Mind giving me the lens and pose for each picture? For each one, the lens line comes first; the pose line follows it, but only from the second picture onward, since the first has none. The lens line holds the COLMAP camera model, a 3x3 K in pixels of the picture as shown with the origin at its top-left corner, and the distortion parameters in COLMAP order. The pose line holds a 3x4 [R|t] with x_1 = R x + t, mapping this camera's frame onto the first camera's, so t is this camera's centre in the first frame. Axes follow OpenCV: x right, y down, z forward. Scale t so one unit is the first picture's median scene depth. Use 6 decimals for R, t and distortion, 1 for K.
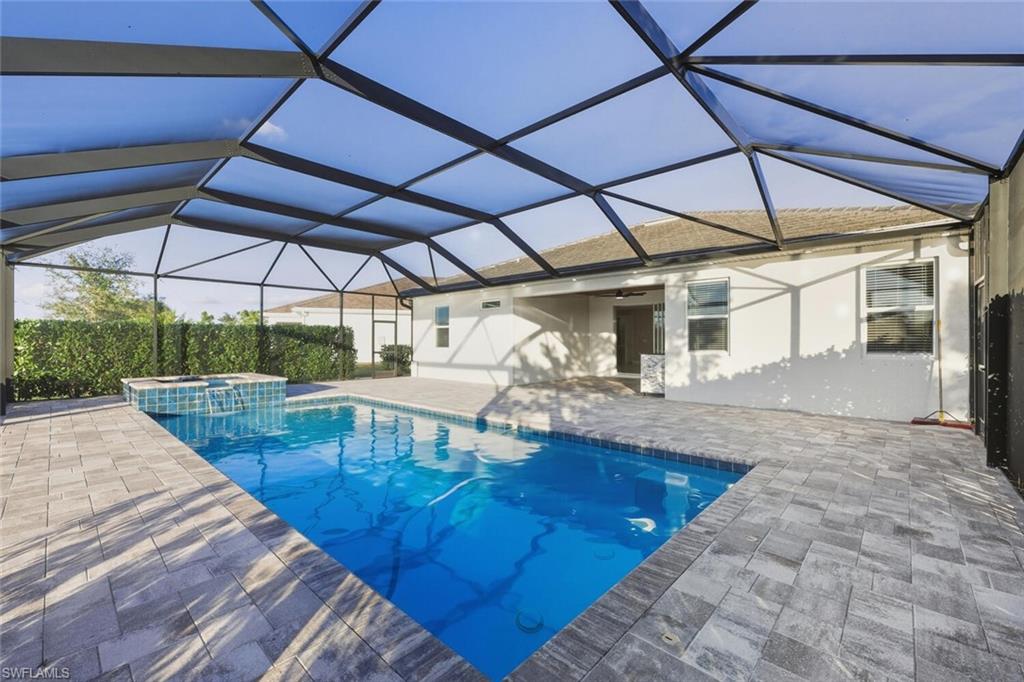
lens RADIAL K [[431.1, 0, 512.8], [0, 431.1, 338.1], [0, 0, 1]] dist [-0.001163, 0.000135]
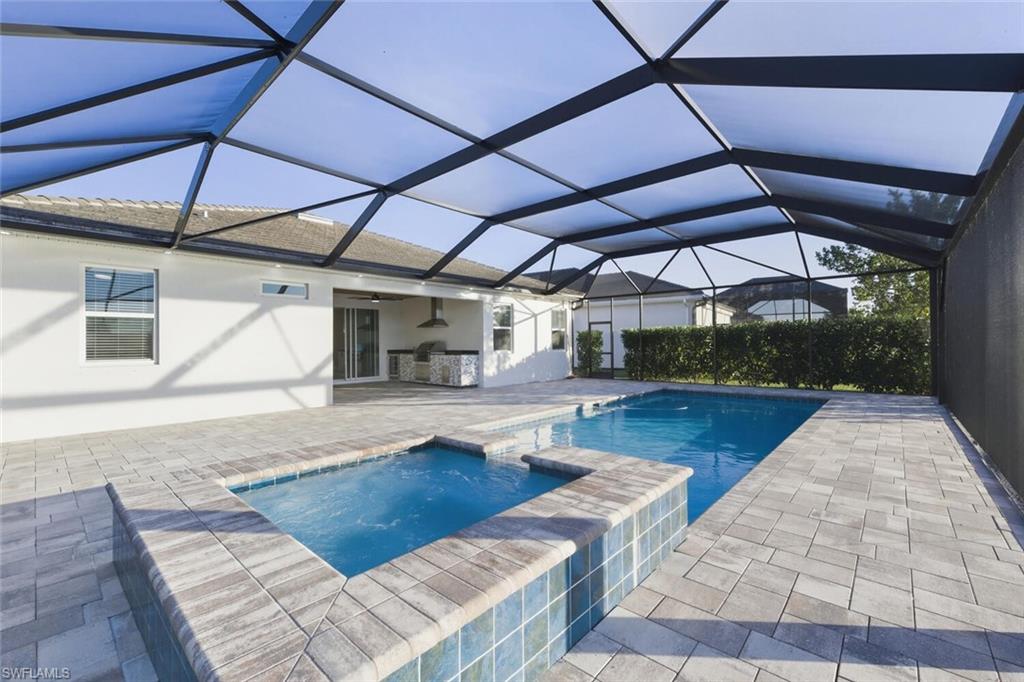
lens RADIAL K [[431.1, 0, 512.8], [0, 431.1, 344.4], [0, 0, 1]] dist [-0.001163, 0.000135]
pose [[-0.000802, 0.004154, 0.999991, -0.993704], [0.002042, 0.999989, -0.004153, 0.015366], [-0.999998, 0.002038, -0.000810, 0.913918]]
